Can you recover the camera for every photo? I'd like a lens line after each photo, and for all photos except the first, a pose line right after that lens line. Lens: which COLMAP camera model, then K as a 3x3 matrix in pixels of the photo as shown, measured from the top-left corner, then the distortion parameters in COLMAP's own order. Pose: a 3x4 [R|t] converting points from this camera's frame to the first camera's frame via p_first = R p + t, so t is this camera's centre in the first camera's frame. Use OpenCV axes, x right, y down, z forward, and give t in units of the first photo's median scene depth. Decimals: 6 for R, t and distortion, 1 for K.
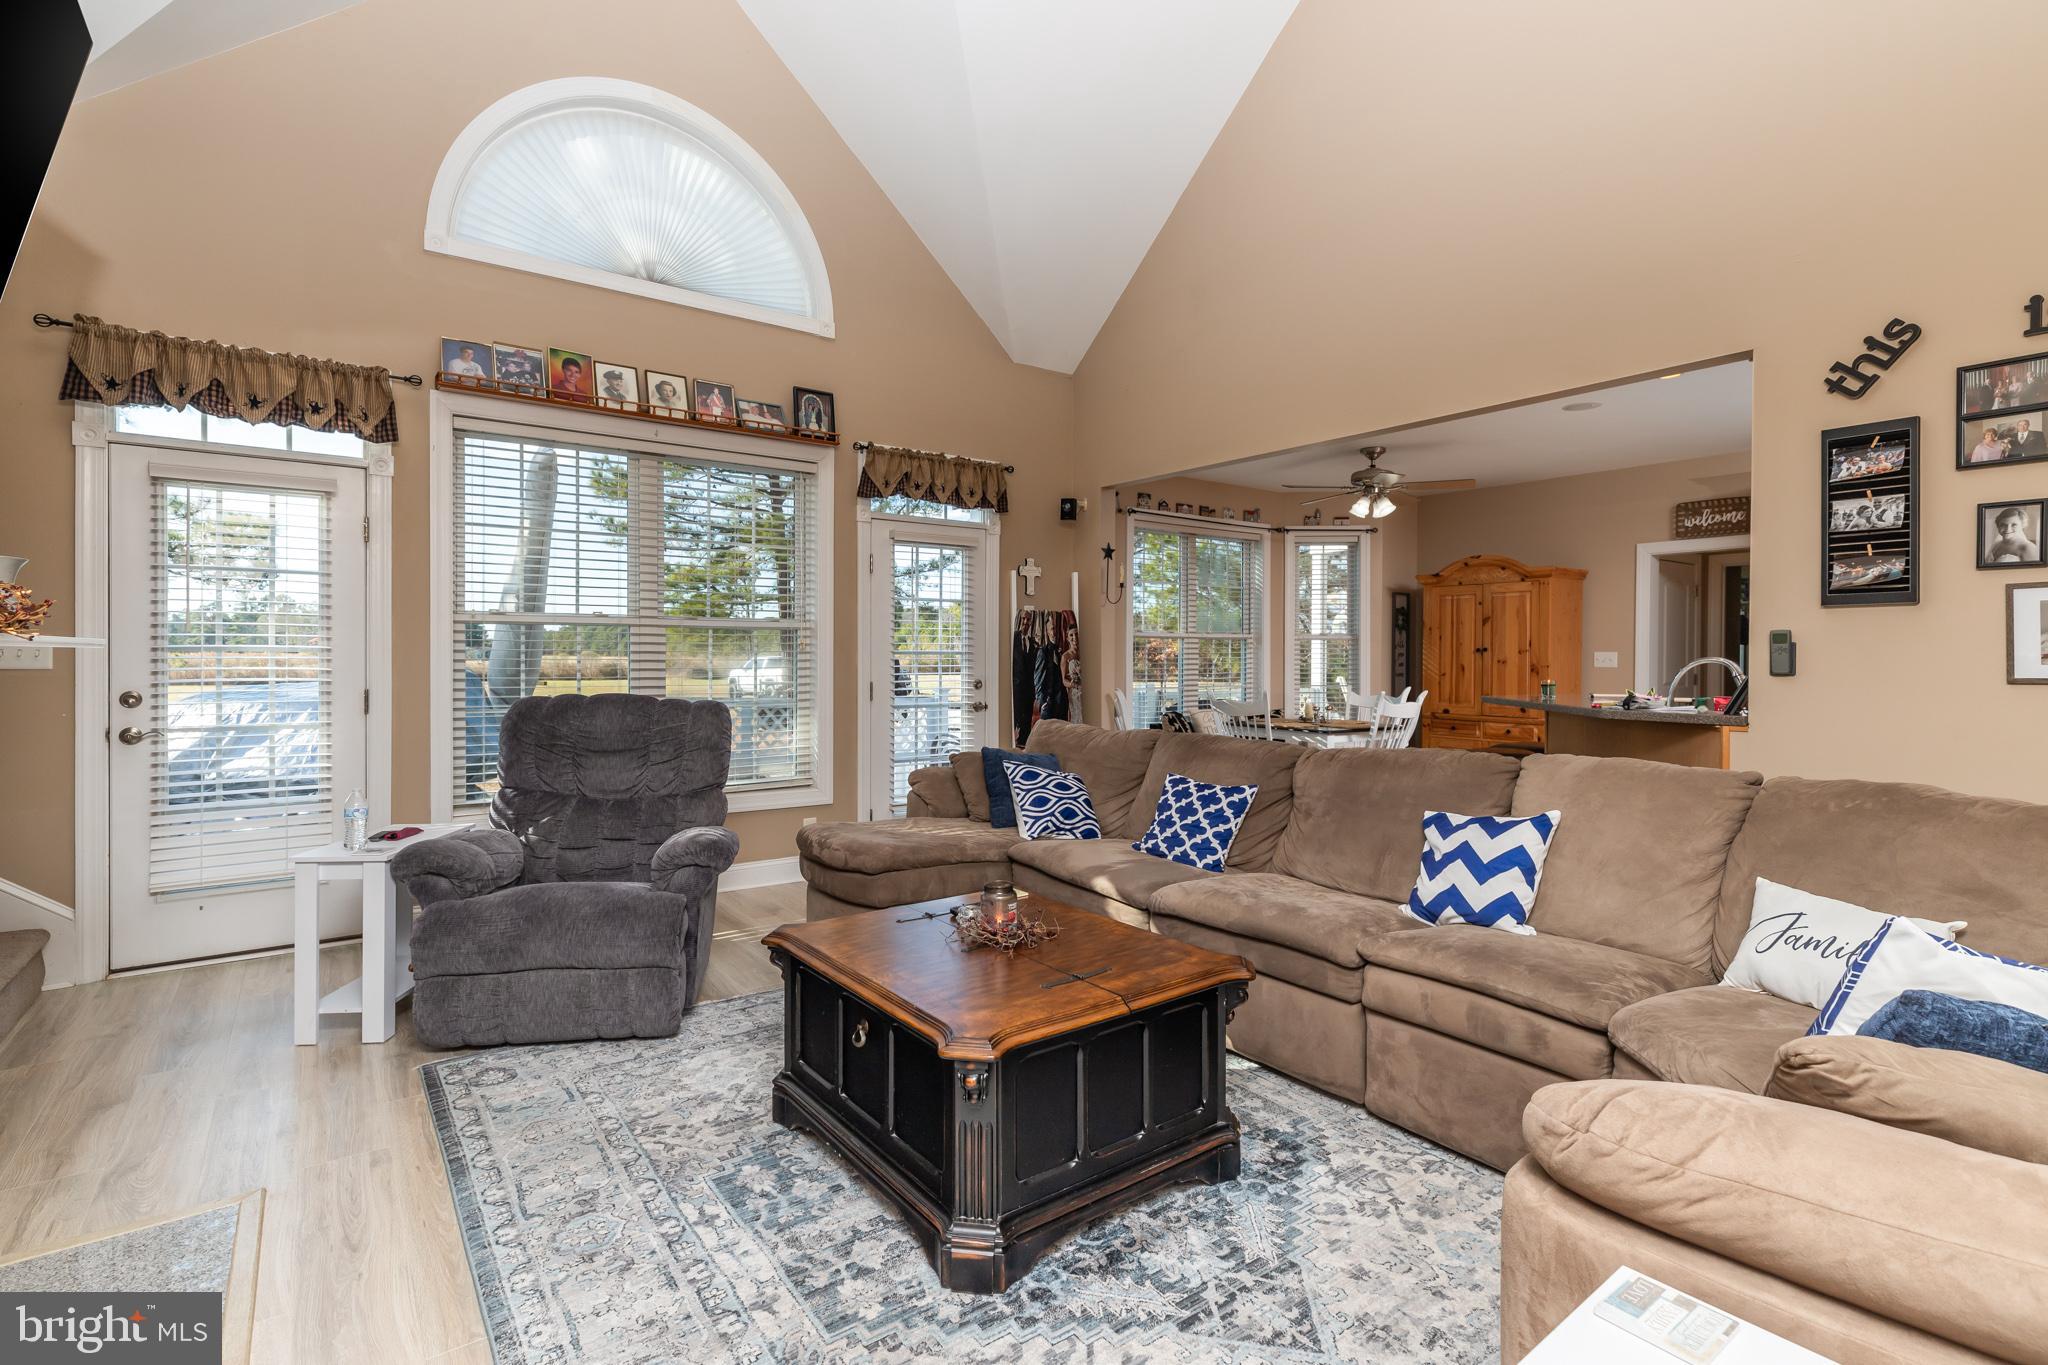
lens RADIAL K [[950.1, 0, 1024.0], [0, 950.1, 682.5], [0, 0, 1]] dist [-0.025013, -0.000073]
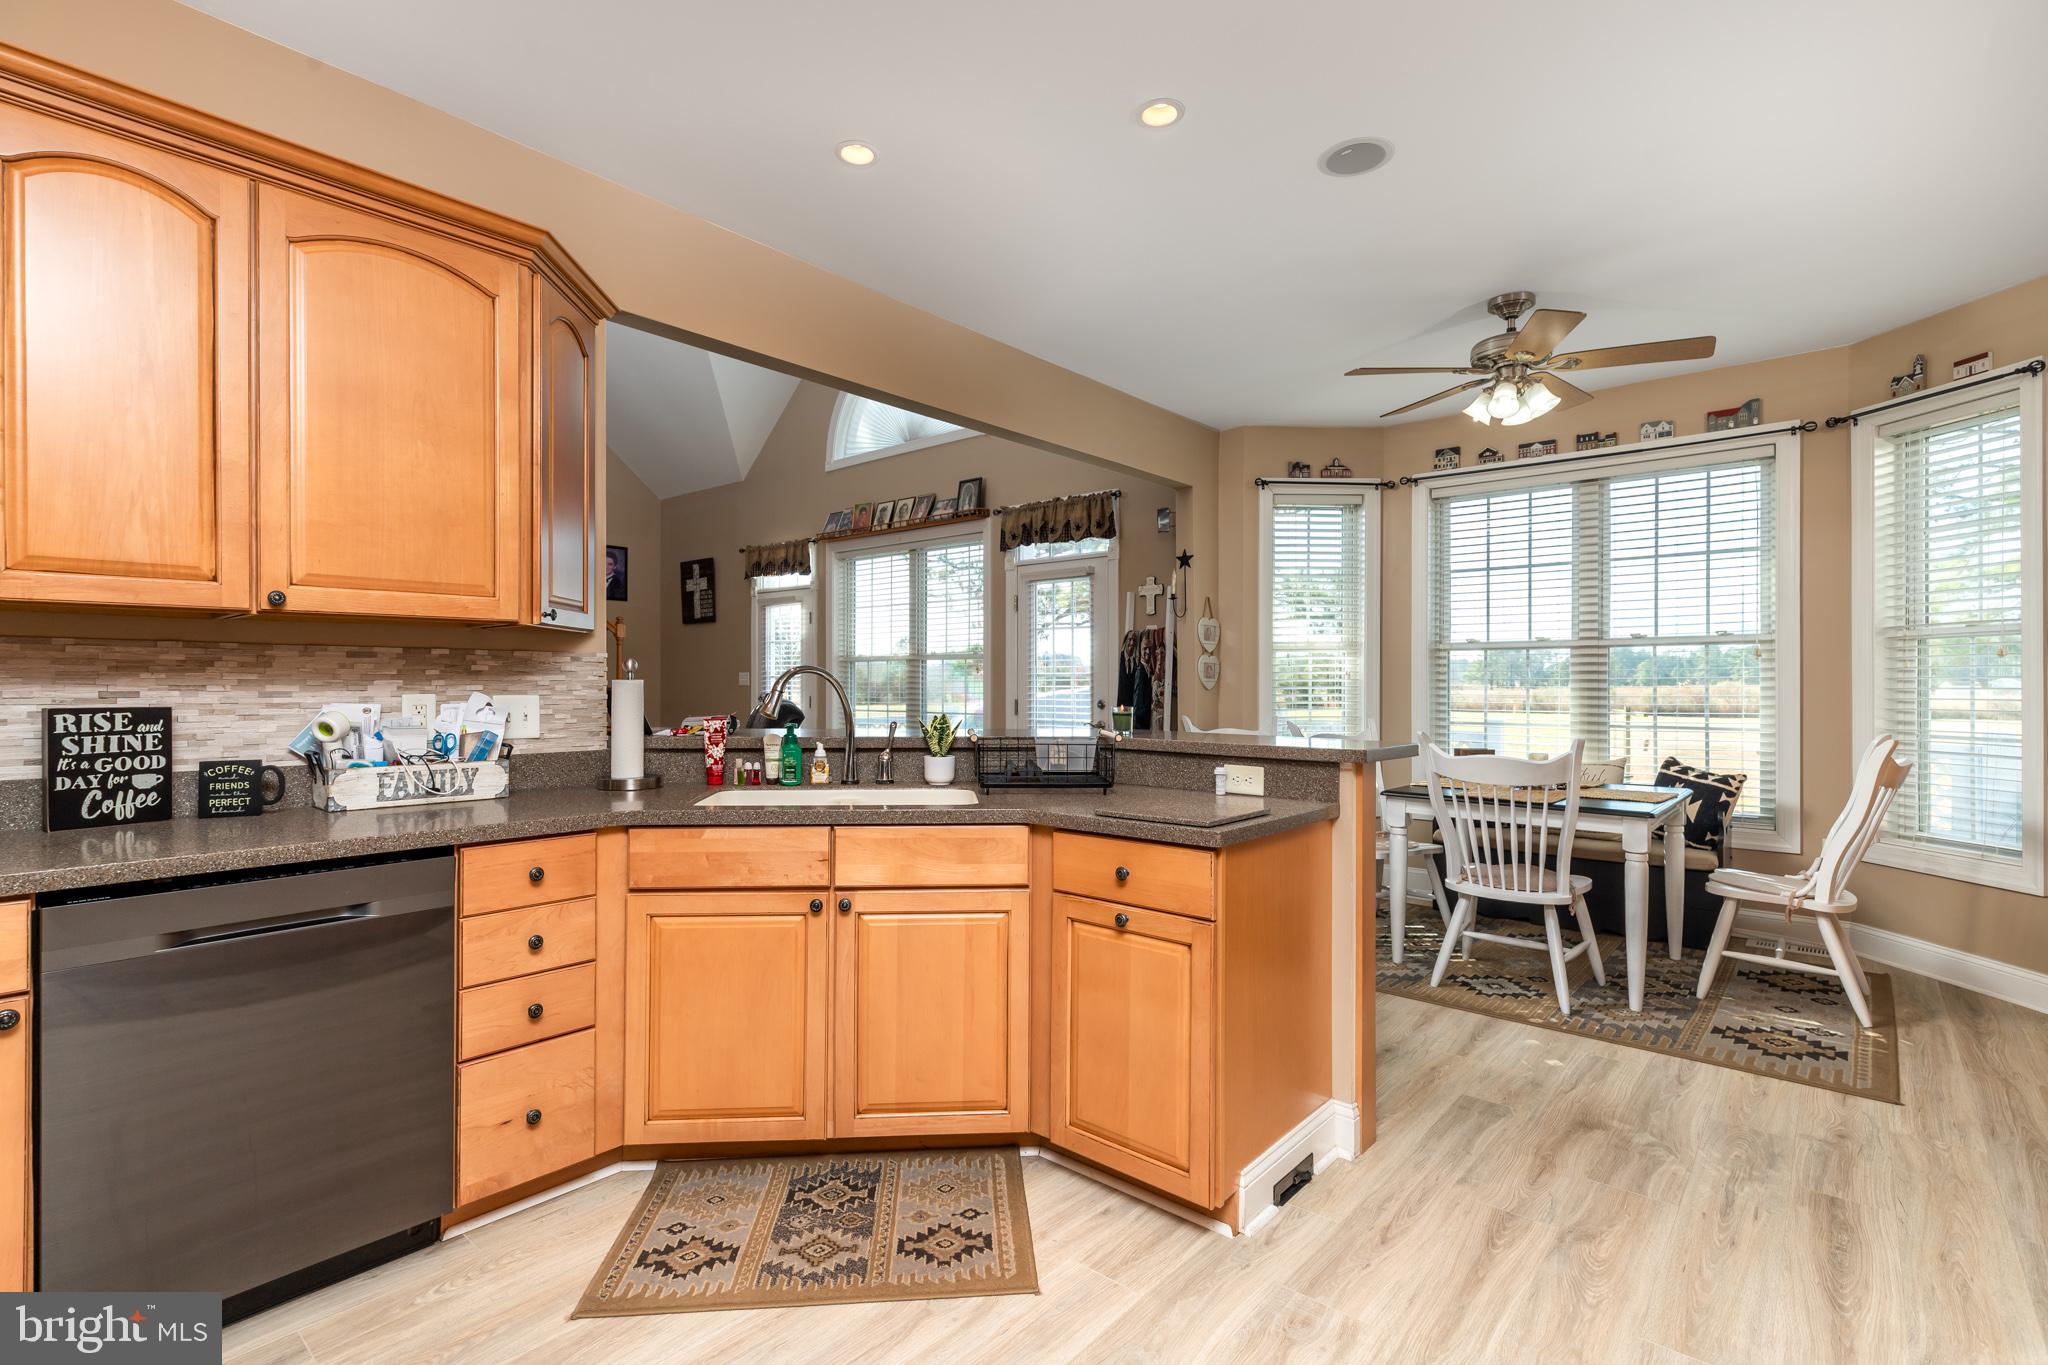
lens RADIAL K [[950.1, 0, 1024.0], [0, 950.1, 682.5], [0, 0, 1]] dist [-0.025013, -0.000073]
pose [[0.212863, -0.006391, -0.977061, 0.930057], [-0.028977, 0.999497, -0.012851, -0.006417], [0.976652, 0.031047, 0.212571, 0.673998]]
